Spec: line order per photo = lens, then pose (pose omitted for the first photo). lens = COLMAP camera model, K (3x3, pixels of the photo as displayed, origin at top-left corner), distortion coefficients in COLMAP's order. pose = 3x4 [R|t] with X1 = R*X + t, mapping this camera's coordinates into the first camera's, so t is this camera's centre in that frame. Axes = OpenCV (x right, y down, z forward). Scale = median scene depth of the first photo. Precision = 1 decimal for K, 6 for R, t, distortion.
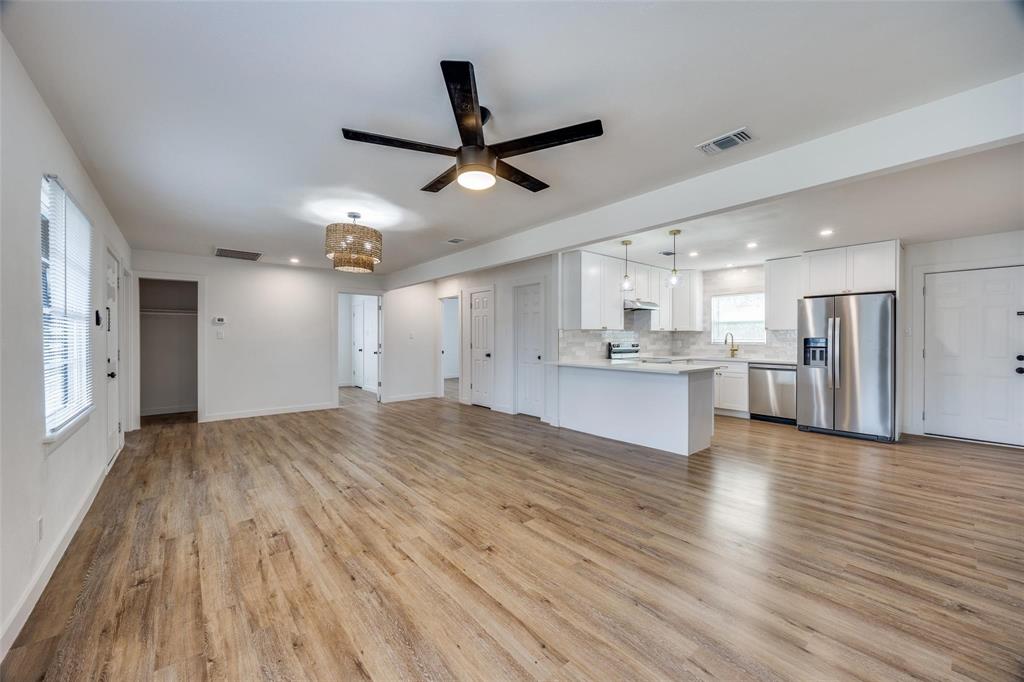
lens RADIAL K [[385.5, 0, 510.7], [0, 385.5, 340.5], [0, 0, 1]] dist [0.000166, -0.000152]
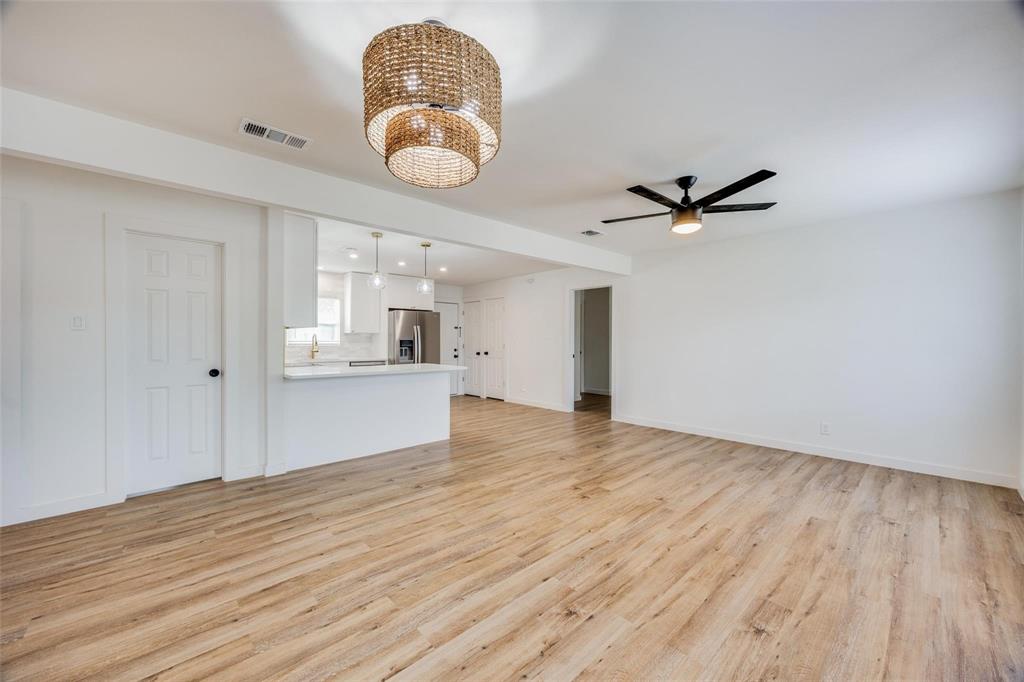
lens RADIAL K [[385.5, 0, 510.8], [0, 385.5, 341.2], [0, 0, 1]] dist [0.000166, -0.000152]
pose [[-0.037053, 0.000308, 0.999313, -1.059438], [0.003012, 0.999995, -0.000196, -0.002197], [-0.999309, 0.003002, -0.037053, 1.217531]]
